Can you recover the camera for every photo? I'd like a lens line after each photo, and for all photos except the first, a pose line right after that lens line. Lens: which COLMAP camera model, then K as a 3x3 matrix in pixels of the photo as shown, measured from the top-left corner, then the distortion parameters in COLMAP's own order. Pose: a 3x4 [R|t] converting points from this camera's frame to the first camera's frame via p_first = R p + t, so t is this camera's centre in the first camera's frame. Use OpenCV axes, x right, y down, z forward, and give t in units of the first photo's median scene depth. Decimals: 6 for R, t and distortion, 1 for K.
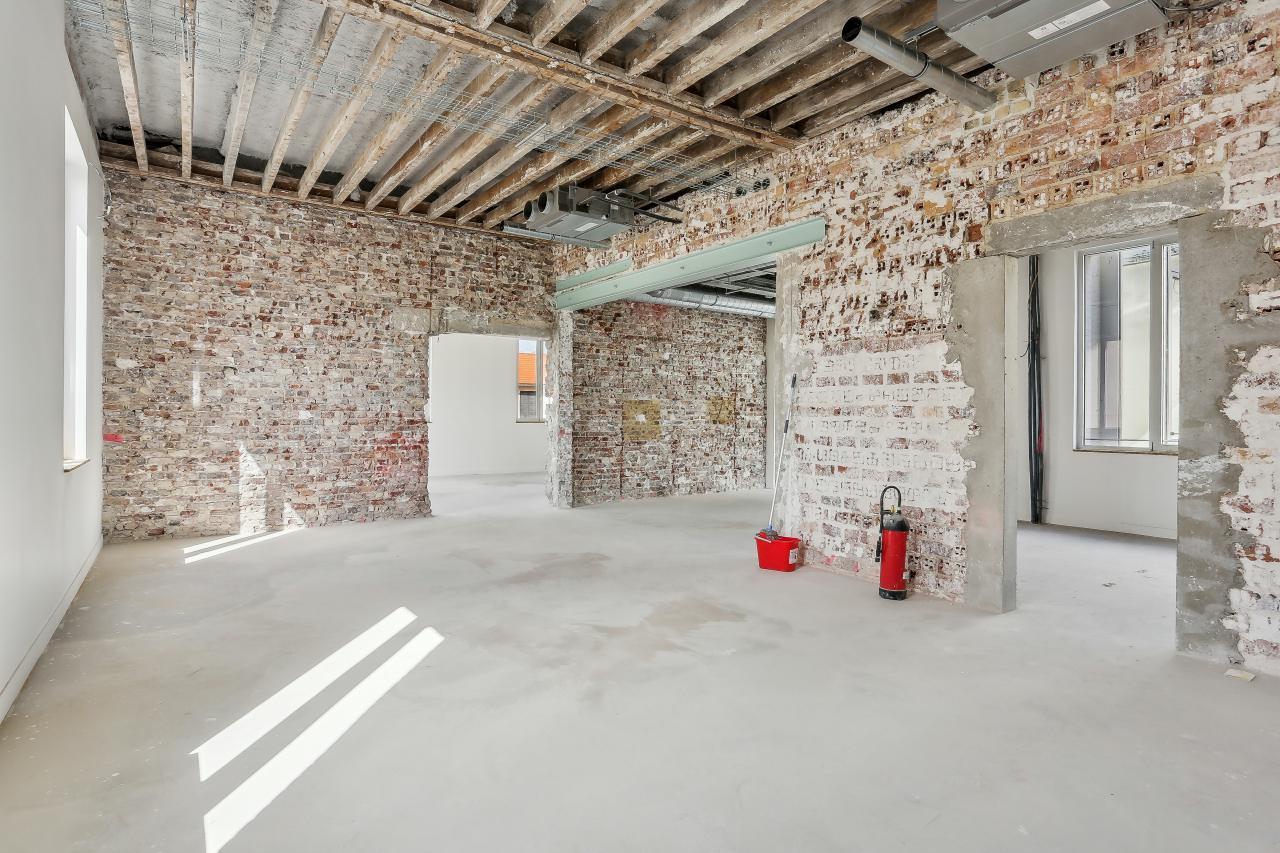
lens RADIAL K [[655.9, 0, 637.8], [0, 655.9, 427.9], [0, 0, 1]] dist [-0.028472, 0.000148]
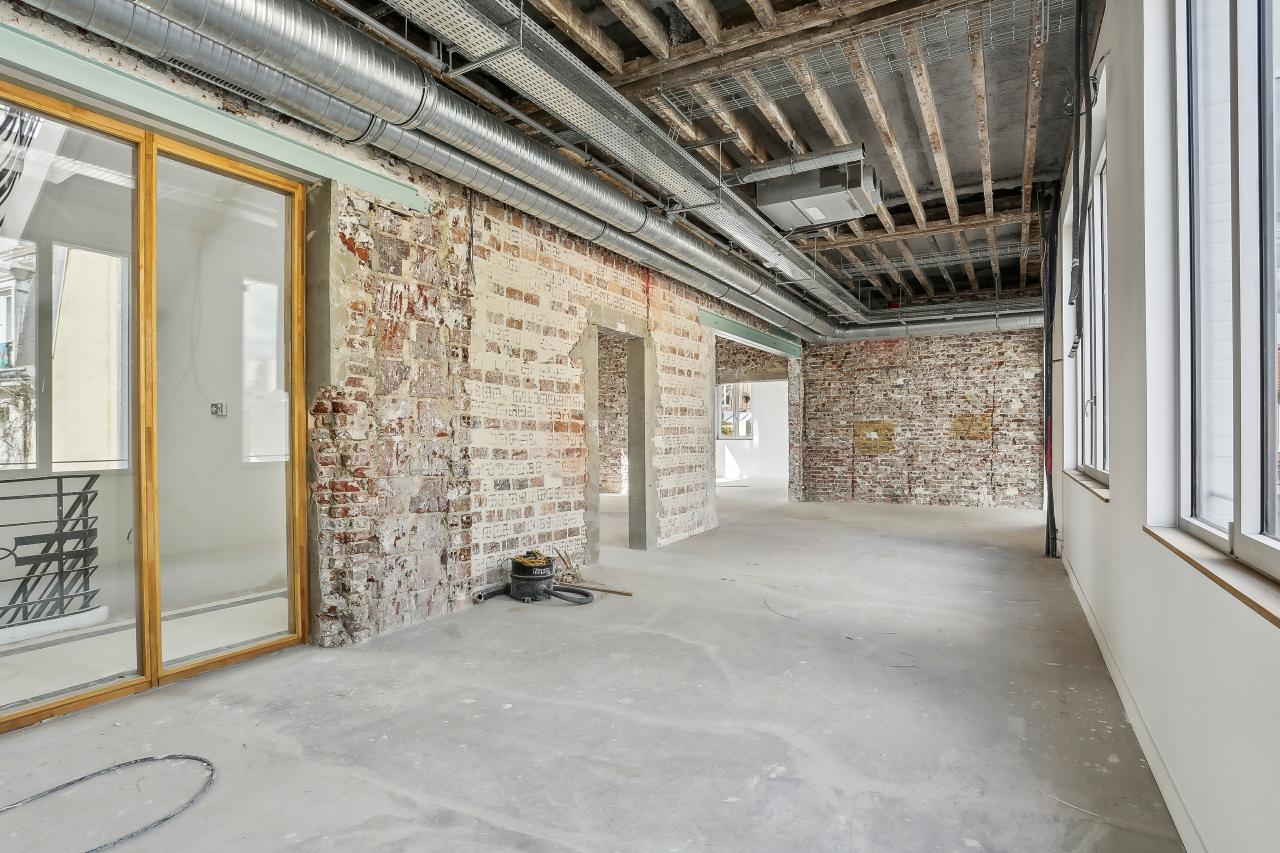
lens RADIAL K [[655.9, 0, 638.6], [0, 655.9, 430.2], [0, 0, 1]] dist [-0.028472, 0.000148]
pose [[0.438789, -0.003557, -0.898583, 0.862622], [0.002089, 0.999994, -0.002938, -0.020964], [0.898588, -0.000588, 0.438793, 0.086435]]
